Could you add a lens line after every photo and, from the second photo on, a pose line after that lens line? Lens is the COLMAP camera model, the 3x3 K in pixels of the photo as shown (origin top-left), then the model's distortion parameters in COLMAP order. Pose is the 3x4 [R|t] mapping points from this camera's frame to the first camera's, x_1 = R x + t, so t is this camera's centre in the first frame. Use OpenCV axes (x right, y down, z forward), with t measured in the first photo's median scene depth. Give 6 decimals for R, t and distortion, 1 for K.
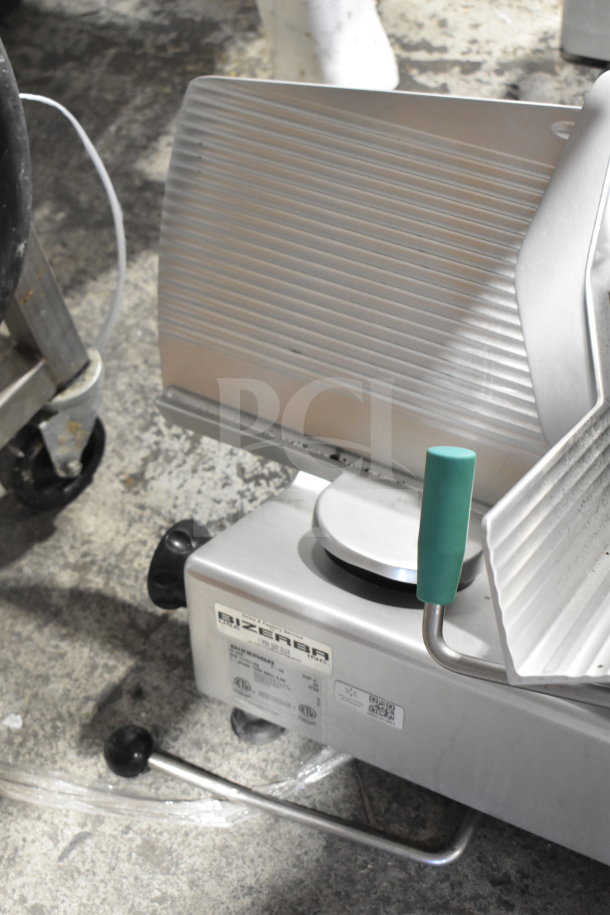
lens RADIAL K [[1372.0, 0, 305.0], [0, 1372.0, 457.5], [0, 0, 1]] dist [-0.028801, -0.047254]
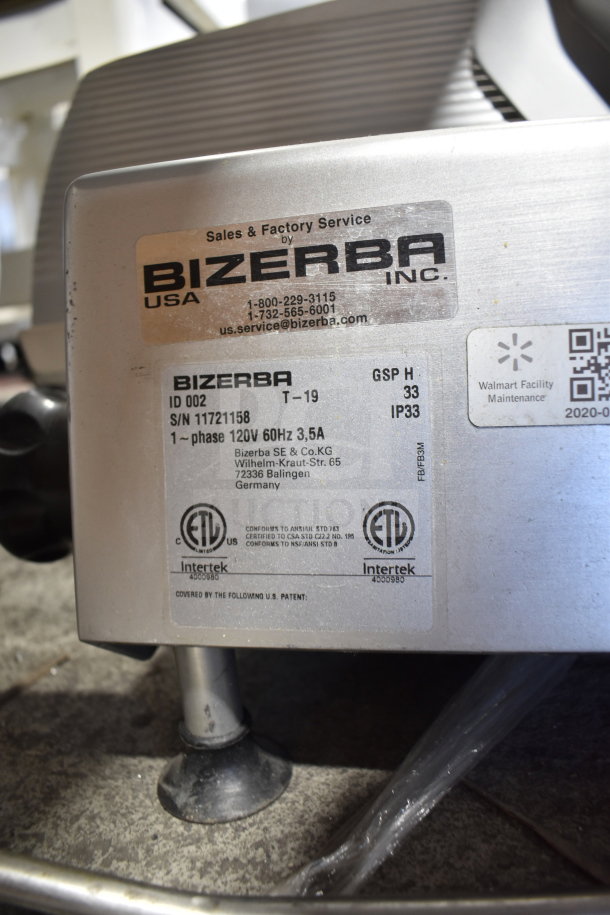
lens RADIAL K [[714.5, 0, 305.0], [0, 714.5, 457.5], [0, 0, 1]] dist [-0.103389, -0.000437]
pose [[0.964456, -0.023771, 0.263171, -0.066127], [0.197549, 0.726315, -0.658363, 0.272768], [-0.175495, 0.686951, 0.705195, 0.782527]]
